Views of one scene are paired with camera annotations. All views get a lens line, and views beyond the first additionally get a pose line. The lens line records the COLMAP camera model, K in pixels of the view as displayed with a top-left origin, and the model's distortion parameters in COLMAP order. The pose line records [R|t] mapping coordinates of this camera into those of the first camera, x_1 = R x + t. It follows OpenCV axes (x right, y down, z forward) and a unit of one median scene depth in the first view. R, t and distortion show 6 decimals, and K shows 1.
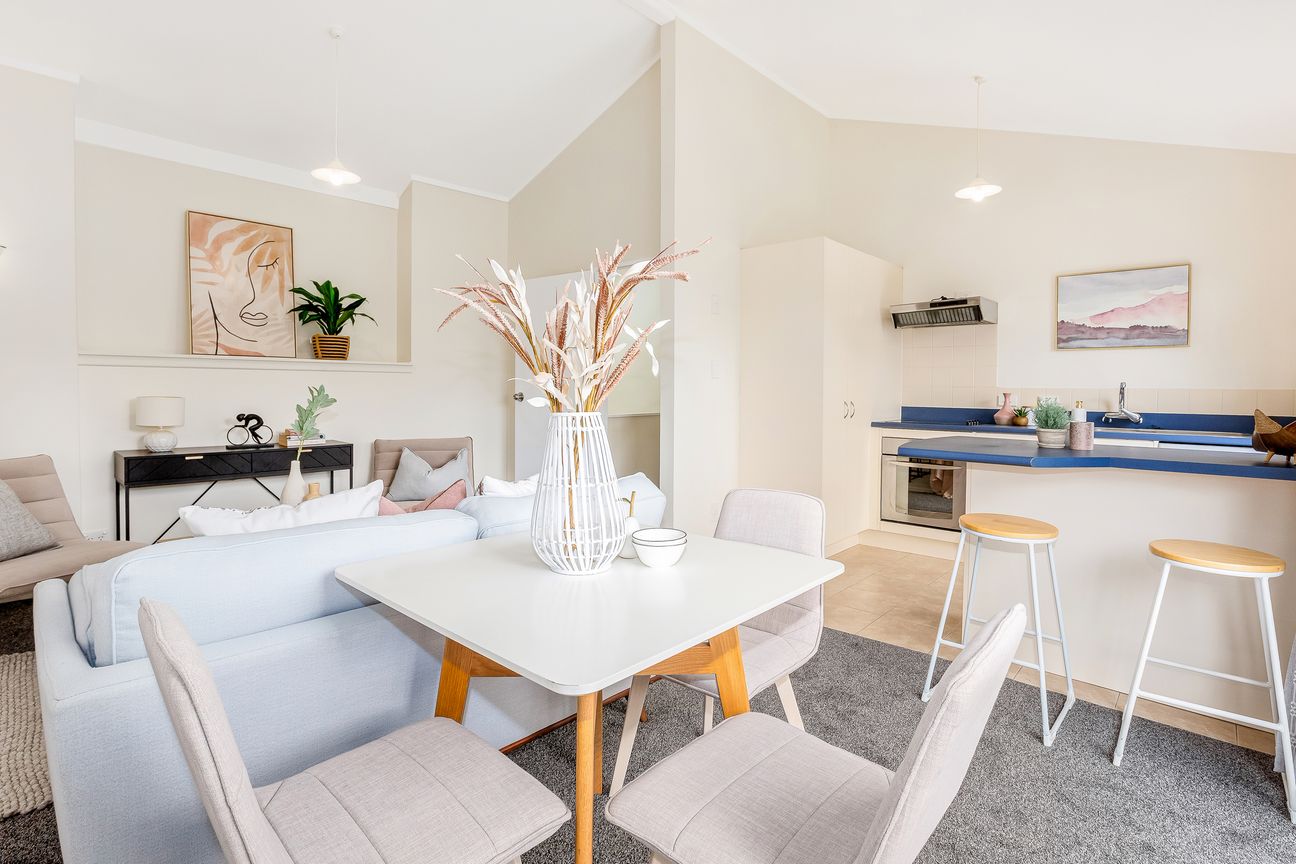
lens RADIAL K [[609.7, 0, 649.9], [0, 609.7, 390.0], [0, 0, 1]] dist [-0.041566, 0.016734]
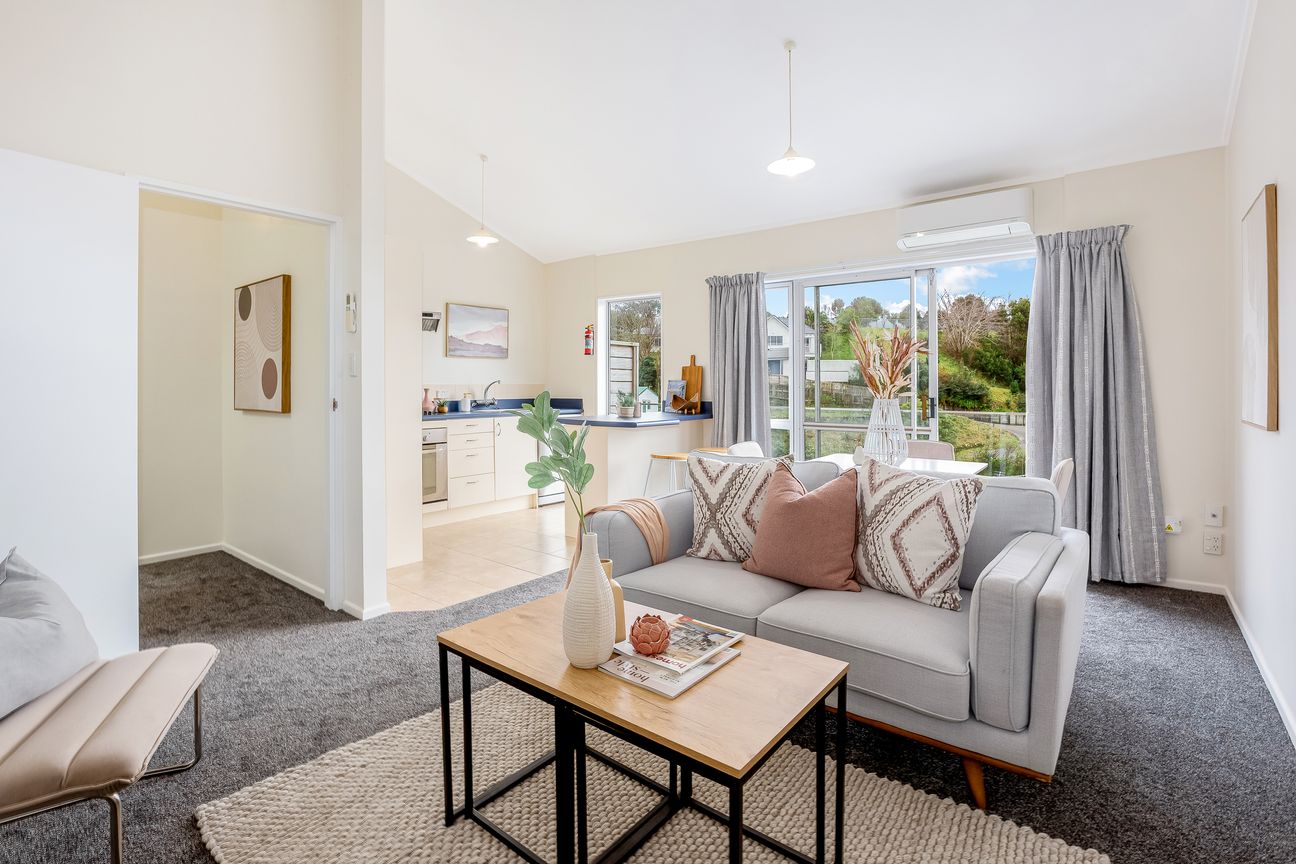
lens RADIAL K [[609.7, 0, 649.9], [0, 609.7, 390.0], [0, 0, 1]] dist [-0.041566, 0.016734]
pose [[-0.070346, -0.015264, 0.997406, -0.773686], [0.002470, 0.999877, 0.015477, -0.010793], [-0.997520, 0.003553, -0.070300, 0.676665]]
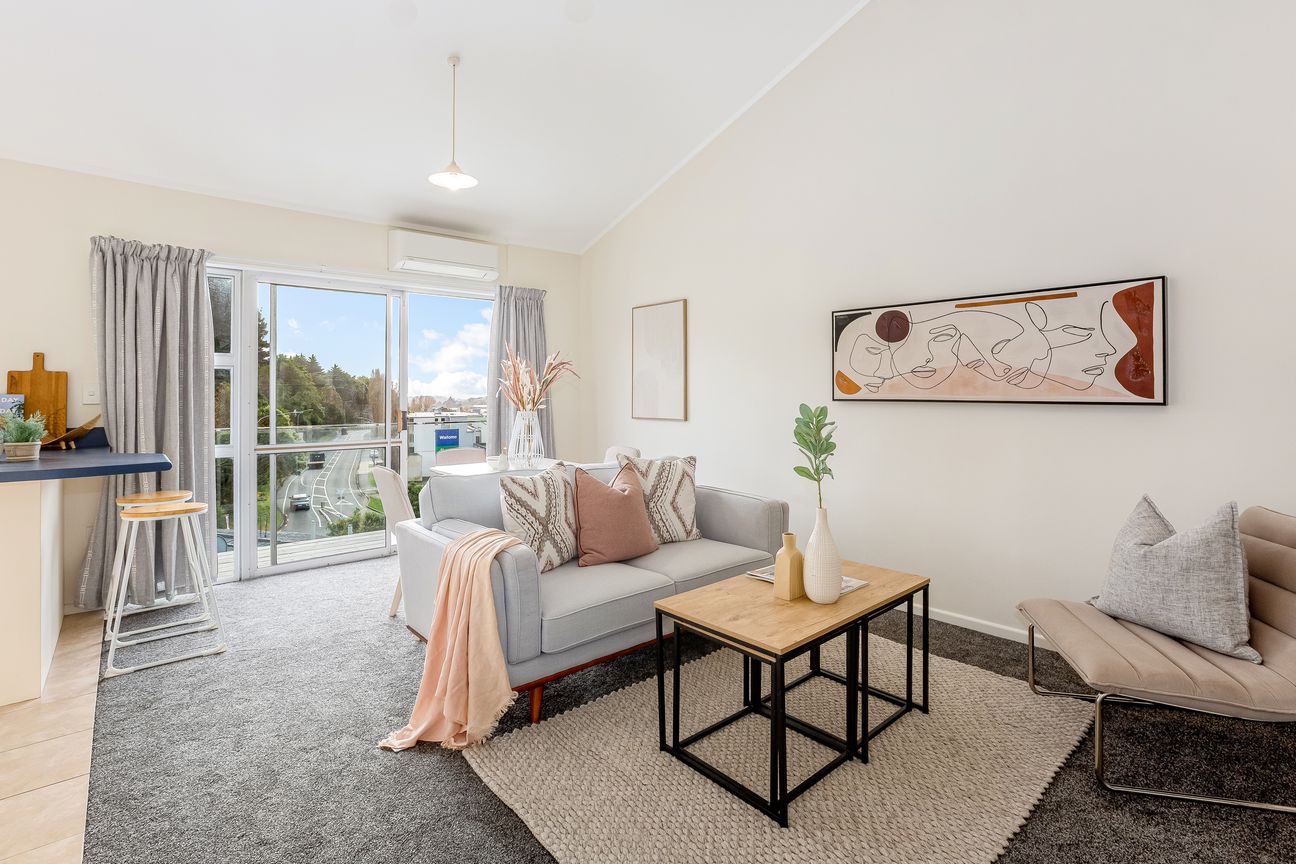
lens RADIAL K [[609.7, 0, 649.9], [0, 609.7, 390.0], [0, 0, 1]] dist [-0.041566, 0.016734]
pose [[-0.993151, -0.002433, 0.116815, -0.321747], [-0.002890, 0.999989, -0.003744, -0.015935], [-0.116805, -0.004056, -0.993147, 1.214155]]
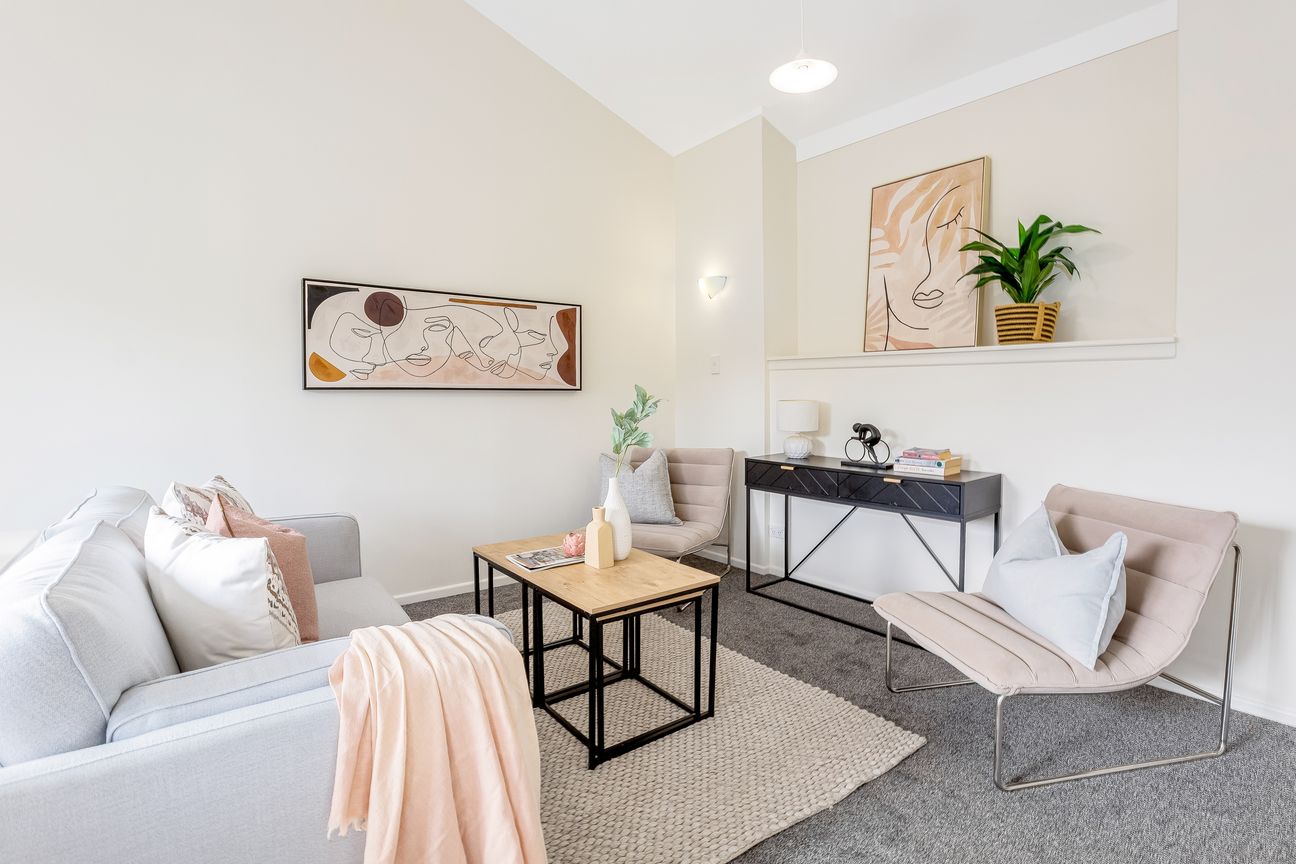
lens RADIAL K [[640.2, 0, 659.6], [0, 640.2, 406.6], [0, 0, 1]] dist [-0.046500, 0.000857]
pose [[-0.168260, 0.019786, -0.985544, 0.192716], [-0.001864, 0.999790, 0.020390, 0.000742], [0.985741, 0.005268, -0.168188, 0.832194]]
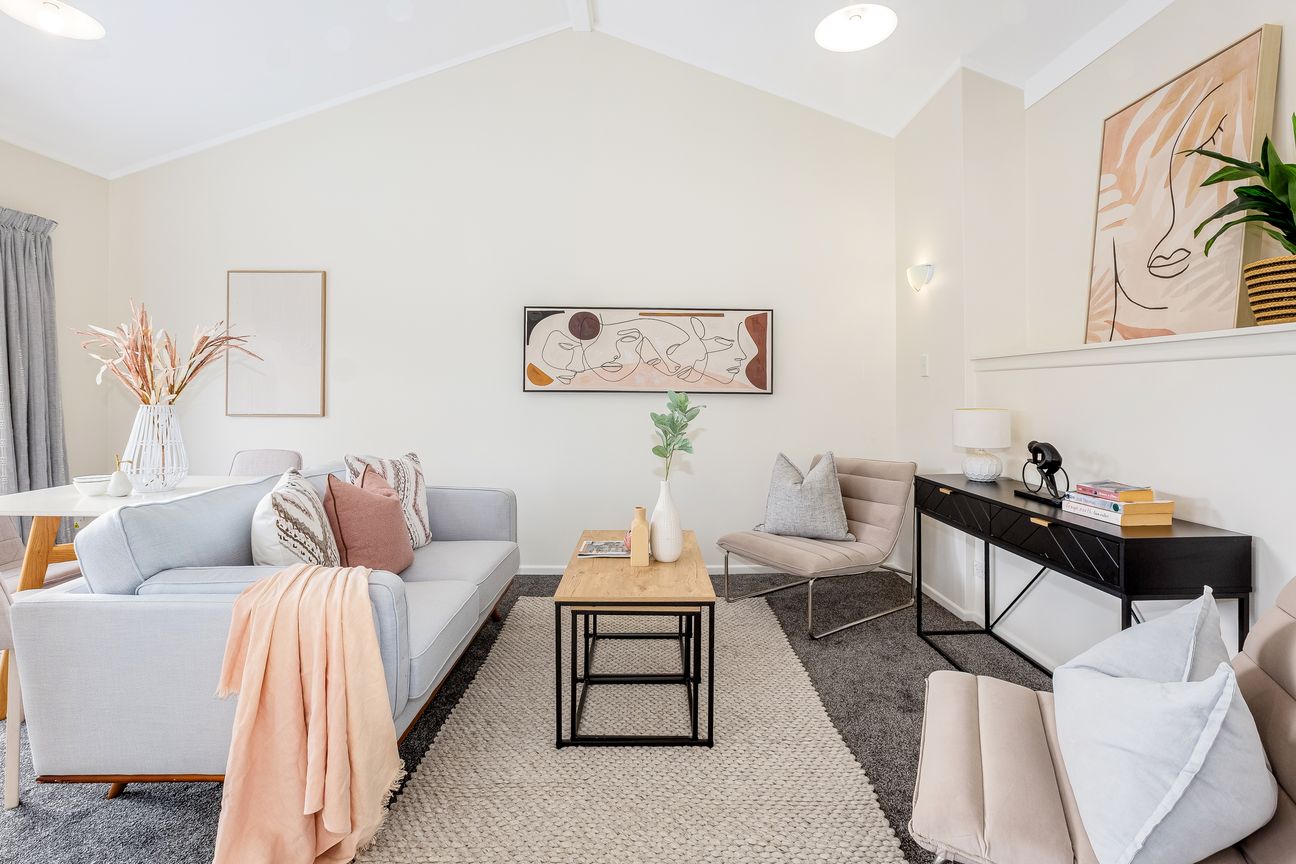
lens RADIAL K [[609.7, 0, 649.9], [0, 609.7, 390.0], [0, 0, 1]] dist [-0.041566, 0.016734]
pose [[-0.737028, -0.010403, -0.675782, 0.011498], [-0.010331, 0.999938, -0.004126, -0.004650], [0.675783, 0.003940, -0.737090, 1.116705]]
